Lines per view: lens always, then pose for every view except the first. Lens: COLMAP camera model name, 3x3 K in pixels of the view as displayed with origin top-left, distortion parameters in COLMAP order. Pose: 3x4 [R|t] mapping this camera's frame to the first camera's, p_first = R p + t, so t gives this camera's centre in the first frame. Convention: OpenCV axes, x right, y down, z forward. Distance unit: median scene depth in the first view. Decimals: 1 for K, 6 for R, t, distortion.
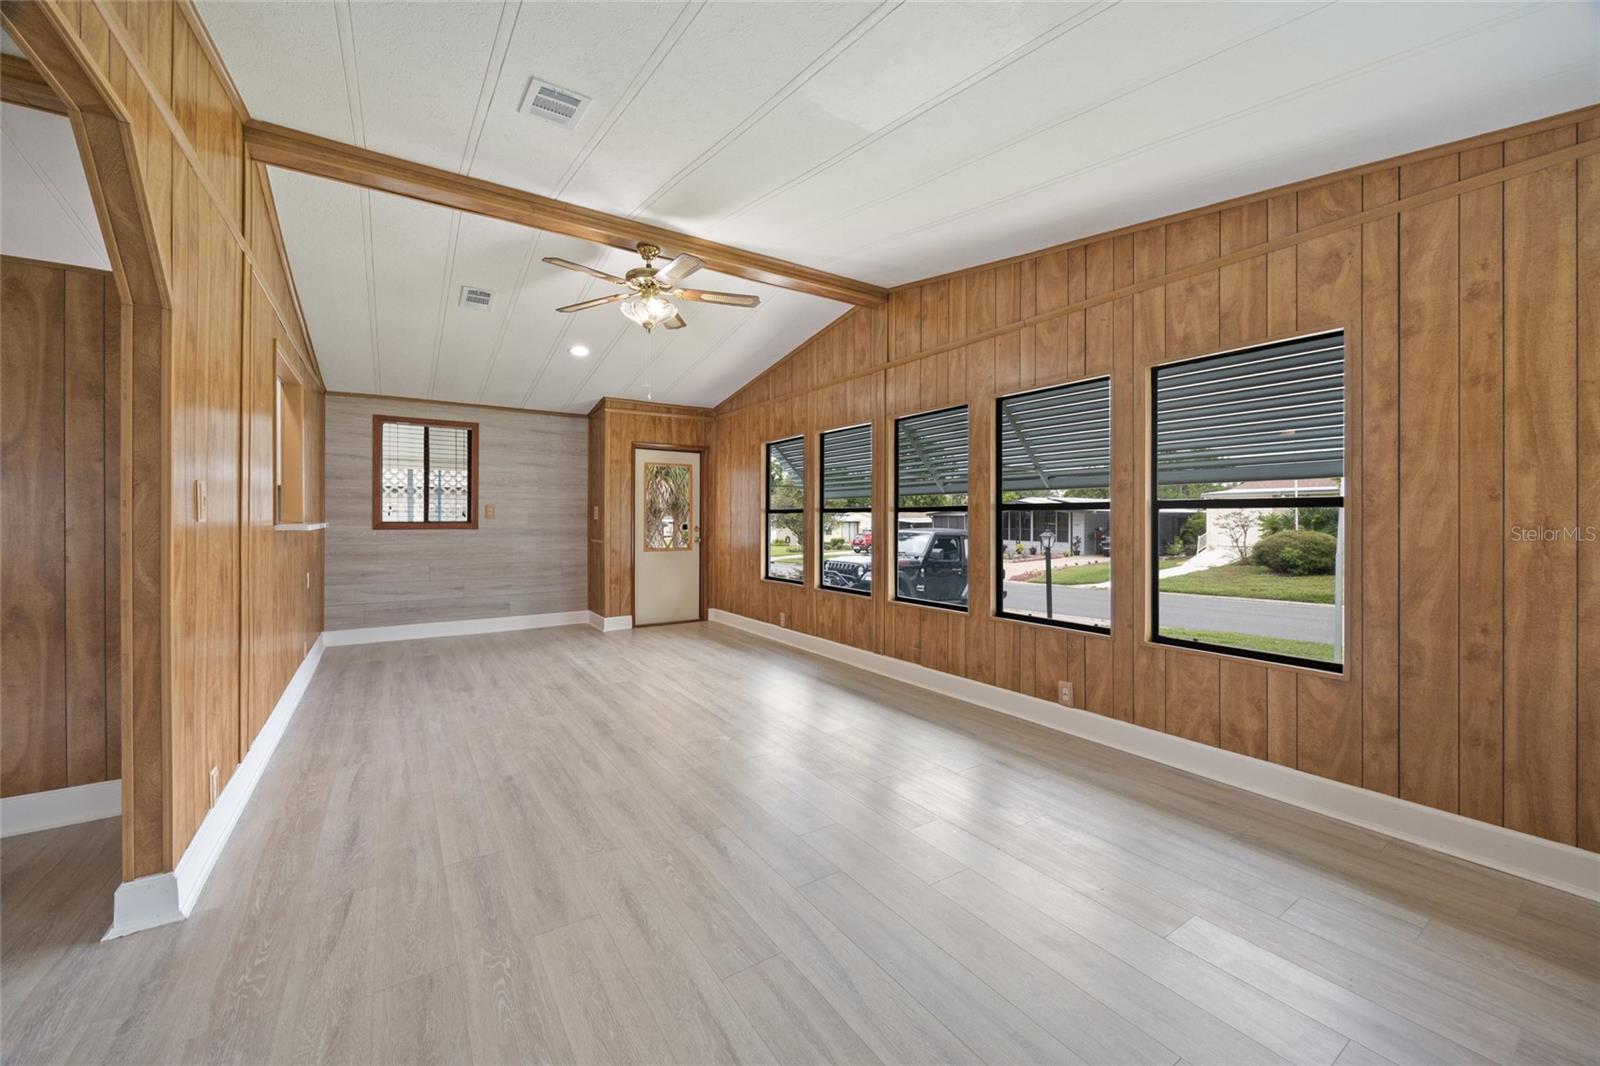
lens RADIAL K [[620.8, 0, 801.2], [0, 620.8, 520.0], [0, 0, 1]] dist [-0.000929, -0.000046]
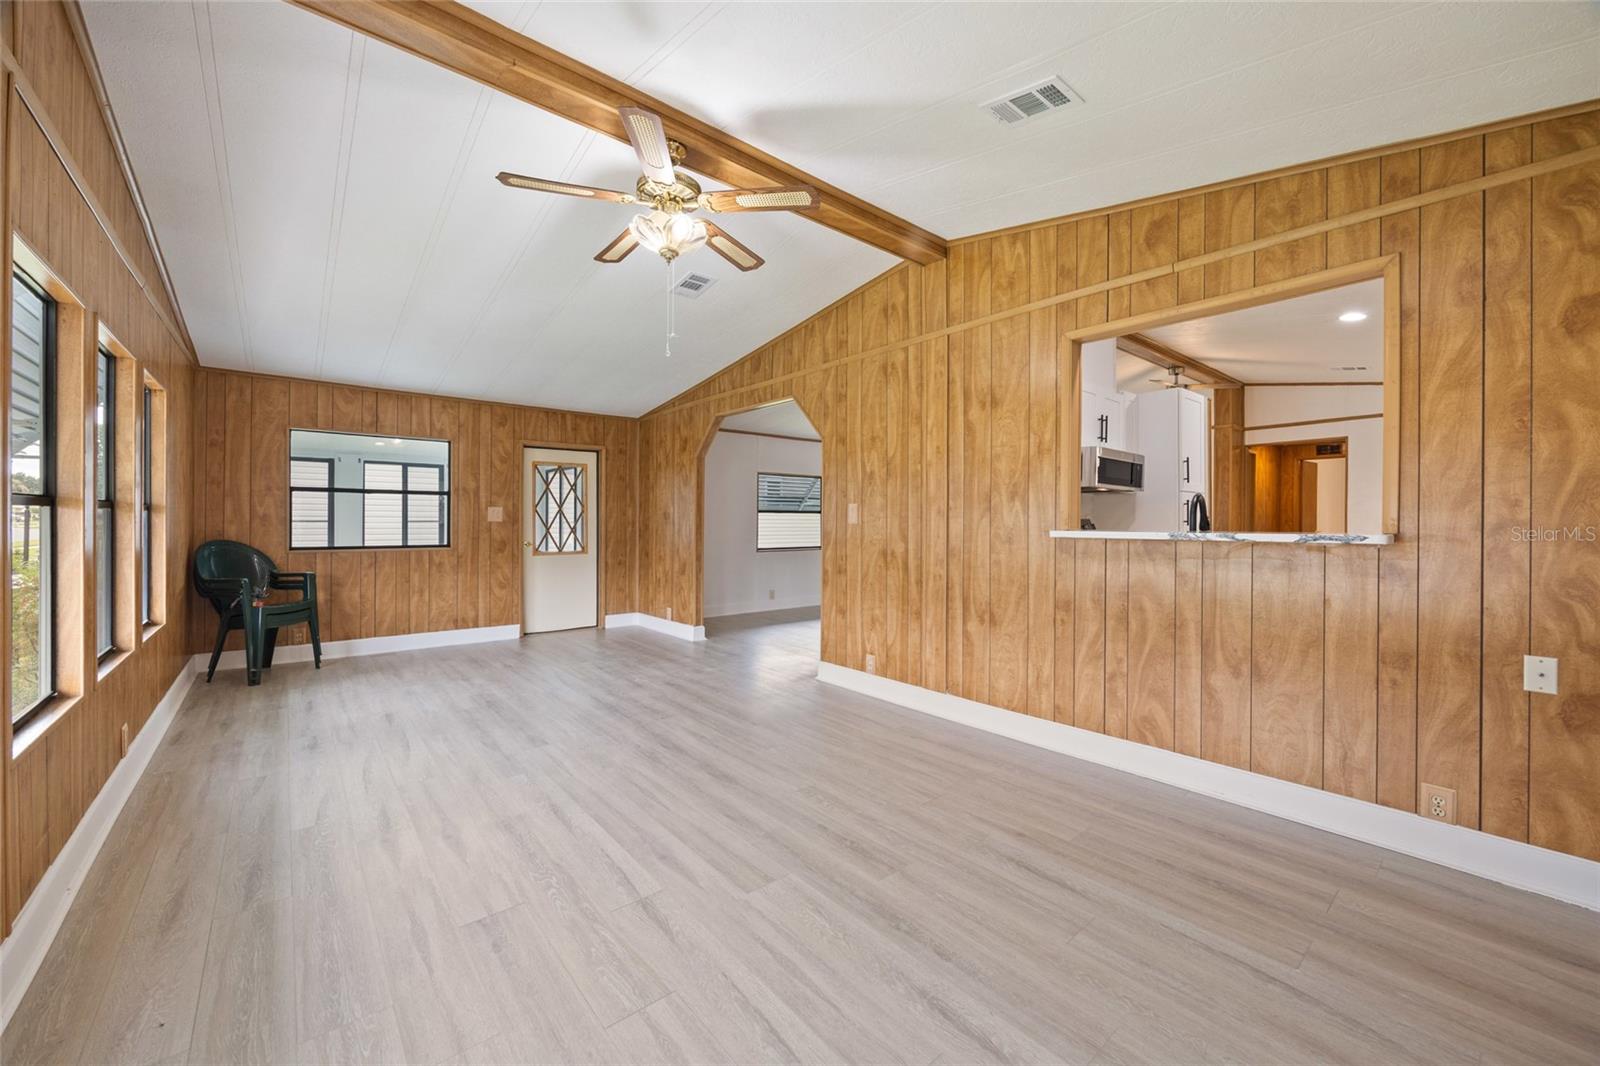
lens RADIAL K [[609.3, 0, 800.0], [0, 609.3, 533.0], [0, 0, 1]] dist [-0.007058, -0.000003]
pose [[-0.993277, -0.002211, -0.115739, -0.207997], [-0.004705, 0.999763, 0.021274, -0.004215], [0.115665, 0.021676, -0.993052, 1.125226]]
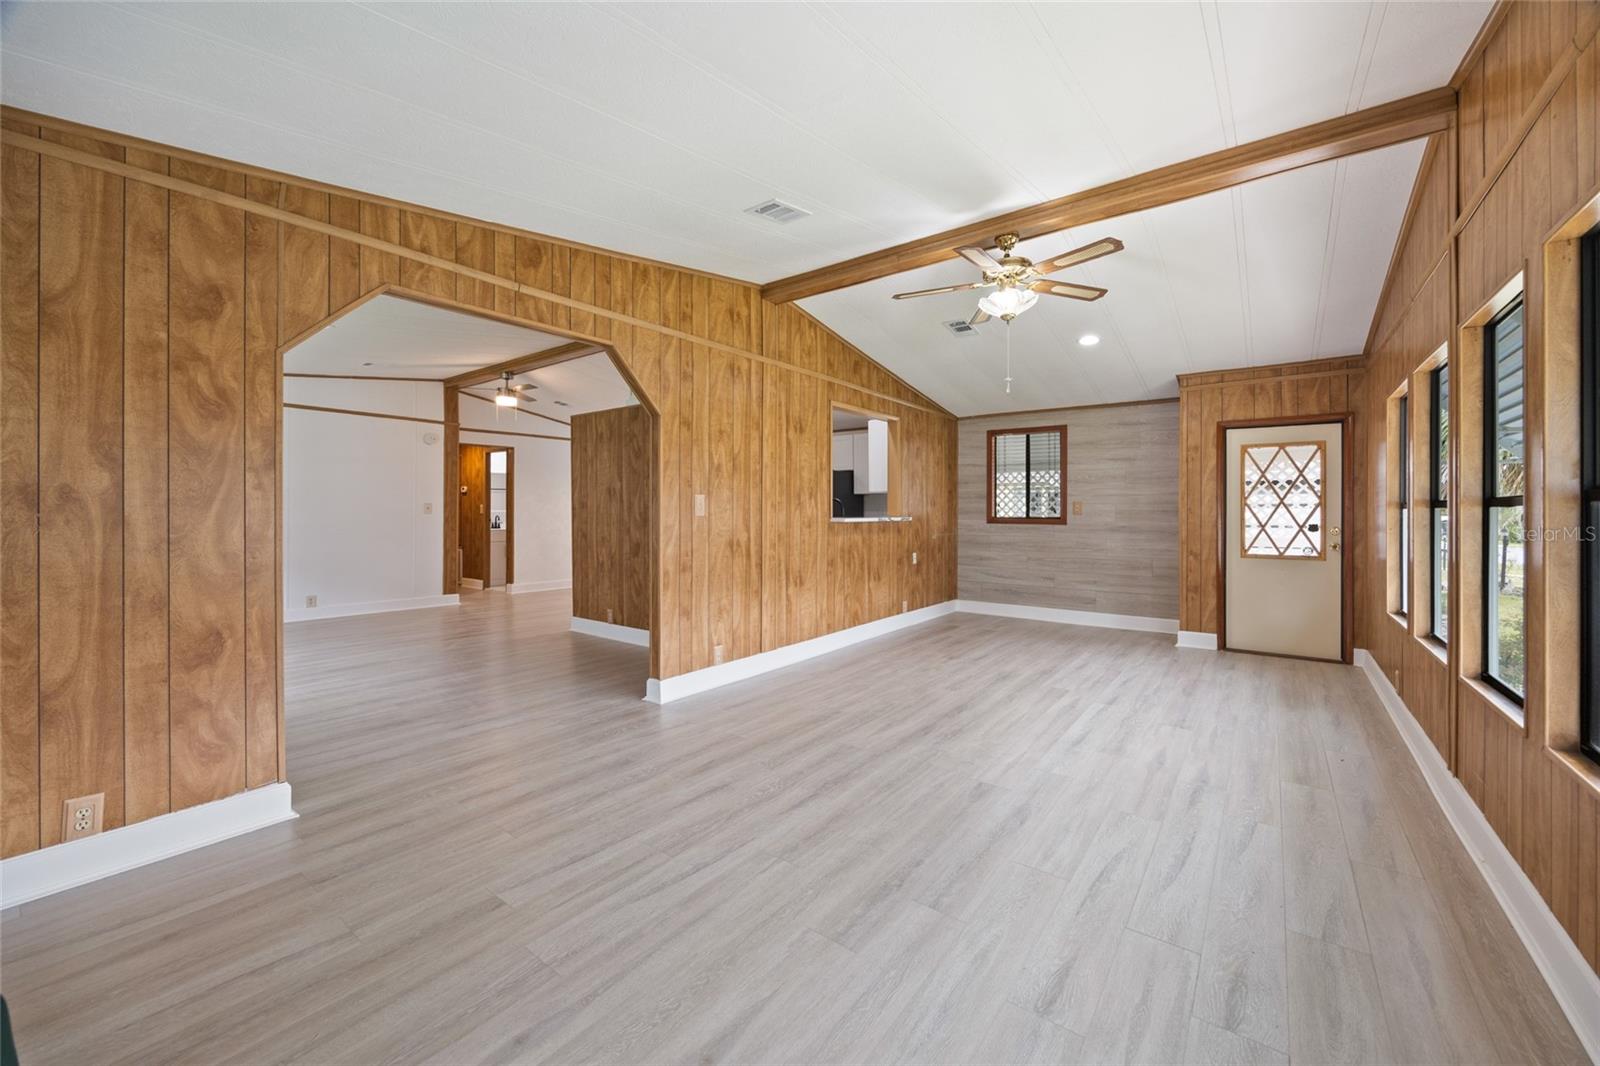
lens RADIAL K [[620.0, 0, 796.4], [0, 620.0, 519.6], [0, 0, 1]] dist [0.000026, 0.000006]
pose [[0.322953, 0.013077, -0.946325, 0.369939], [-0.005543, 0.999914, 0.011926, -0.004800], [0.946399, 0.001394, 0.322997, 0.244400]]
